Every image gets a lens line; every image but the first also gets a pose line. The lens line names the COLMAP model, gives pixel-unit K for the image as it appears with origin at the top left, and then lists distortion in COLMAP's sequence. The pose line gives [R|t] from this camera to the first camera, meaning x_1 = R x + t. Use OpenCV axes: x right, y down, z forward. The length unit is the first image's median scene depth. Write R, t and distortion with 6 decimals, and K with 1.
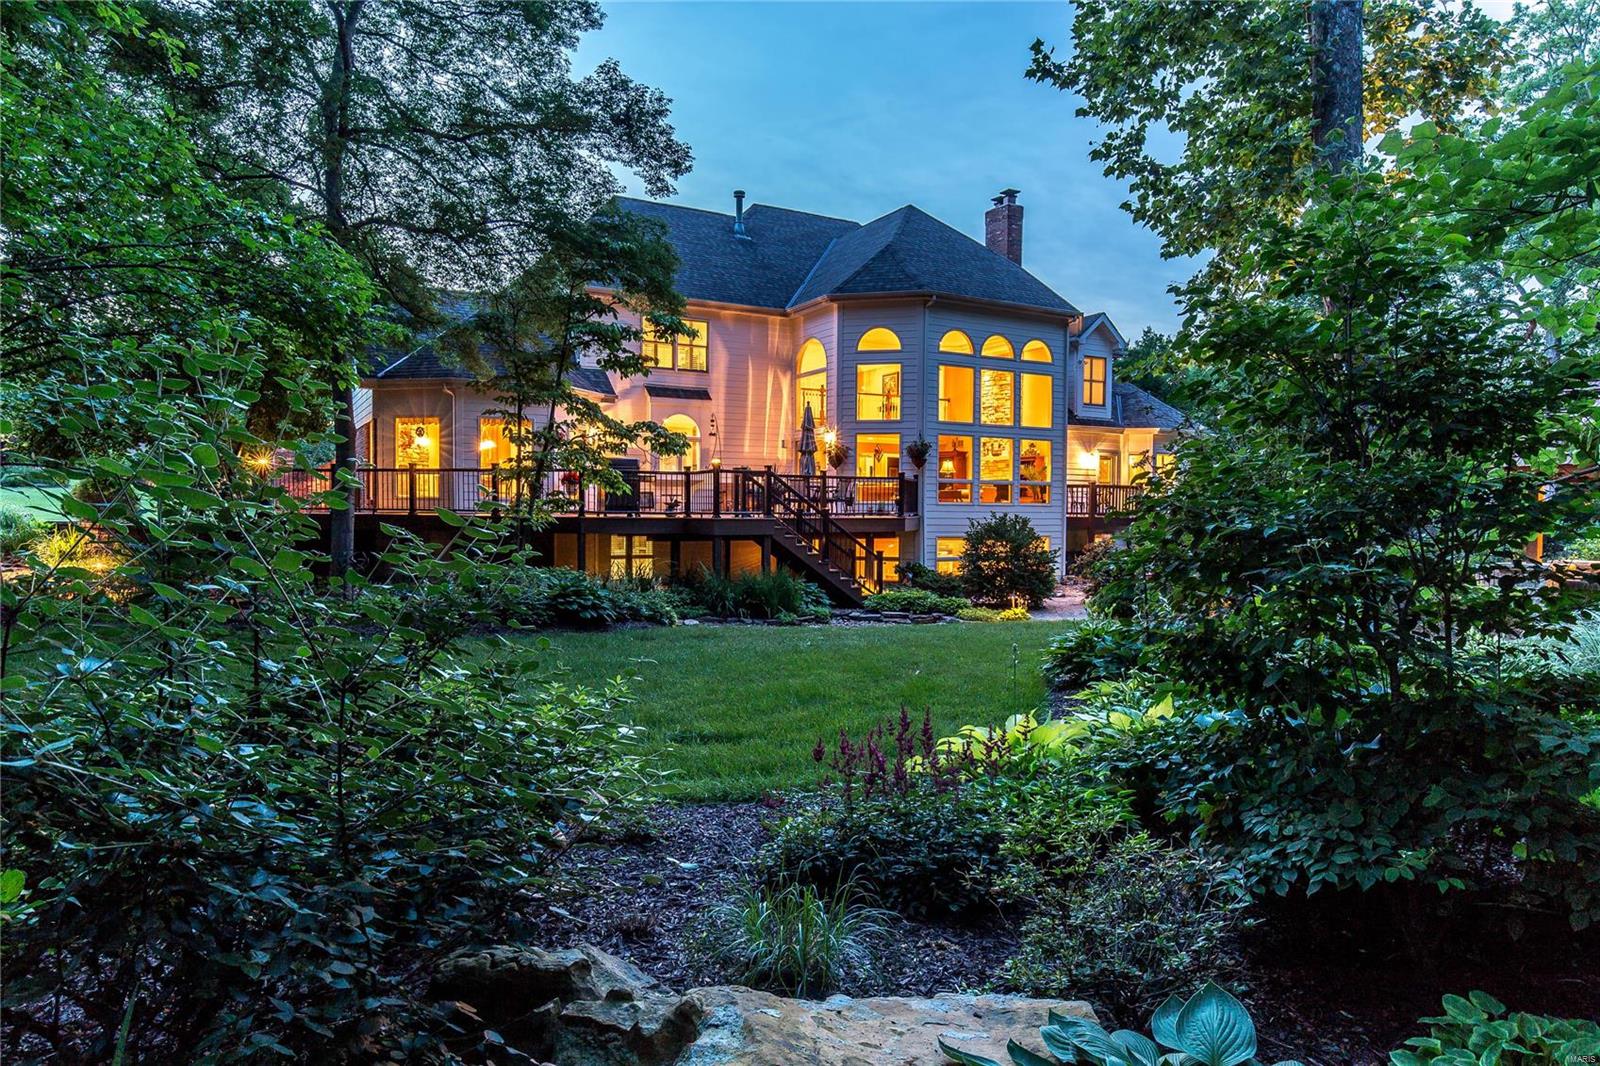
lens RADIAL K [[1054.5, 0, 800.0], [0, 1054.5, 533.0], [0, 0, 1]] dist [-0.001223, -0.000383]
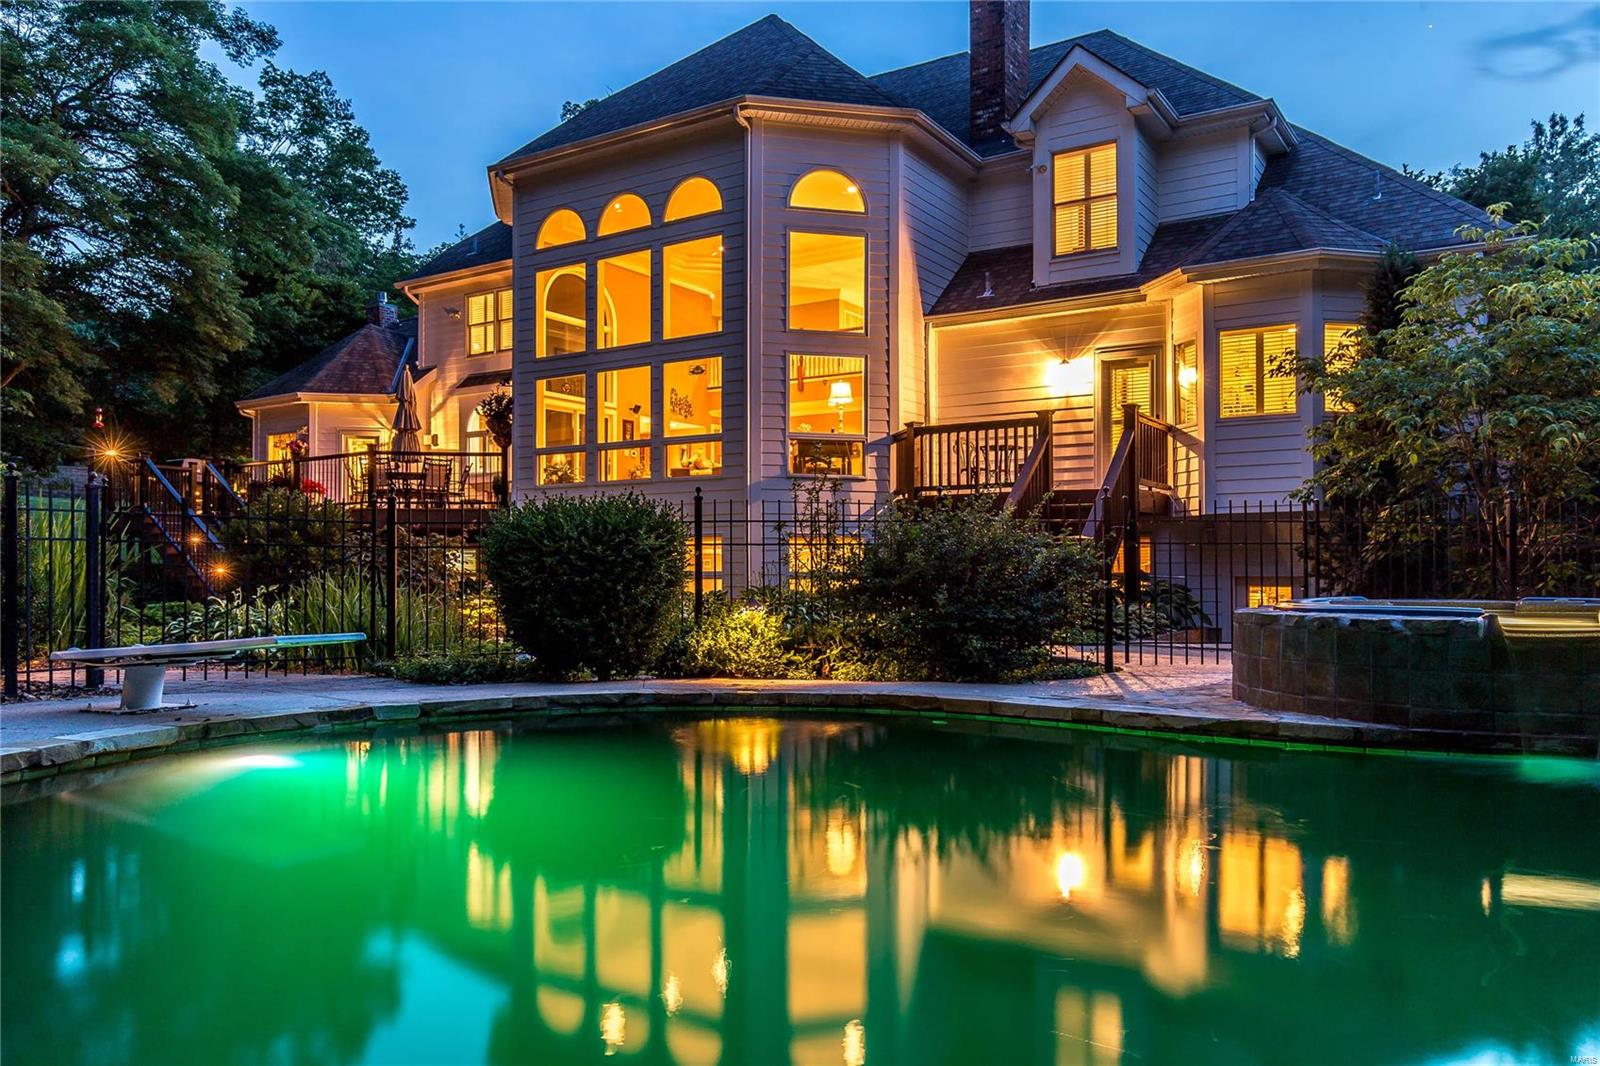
lens RADIAL K [[1139.9, 0, 836.5], [0, 1139.9, 575.0], [0, 0, 1]] dist [-0.002447, -0.005392]
pose [[0.444562, -0.001587, -0.895747, 0.768451], [-0.015233, 0.999840, -0.009331, 0.026990], [0.895618, 0.017793, 0.444467, 0.791440]]
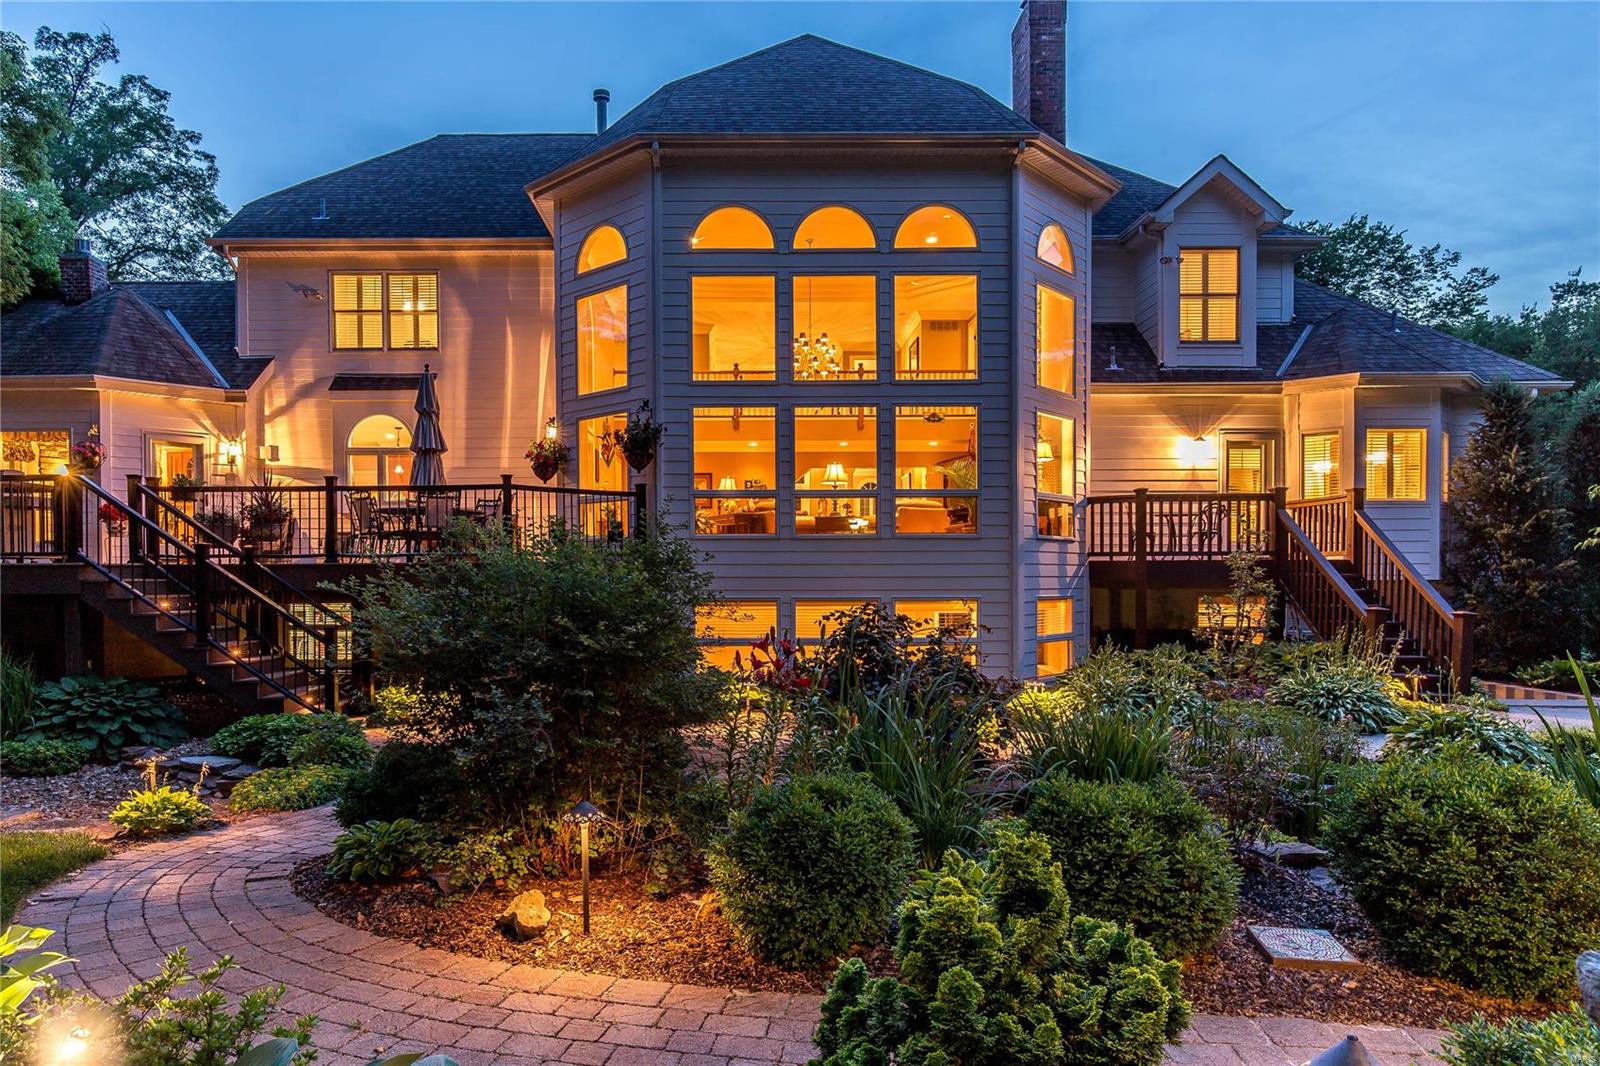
lens RADIAL K [[972.0, 0, 795.3], [0, 972.0, 574.3], [0, 0, 1]] dist [-0.000686, -0.000688]
pose [[0.855681, -0.005466, -0.517474, 0.401697], [-0.003678, 0.999855, -0.016644, -0.000842], [0.517490, 0.016145, 0.855537, 0.570685]]
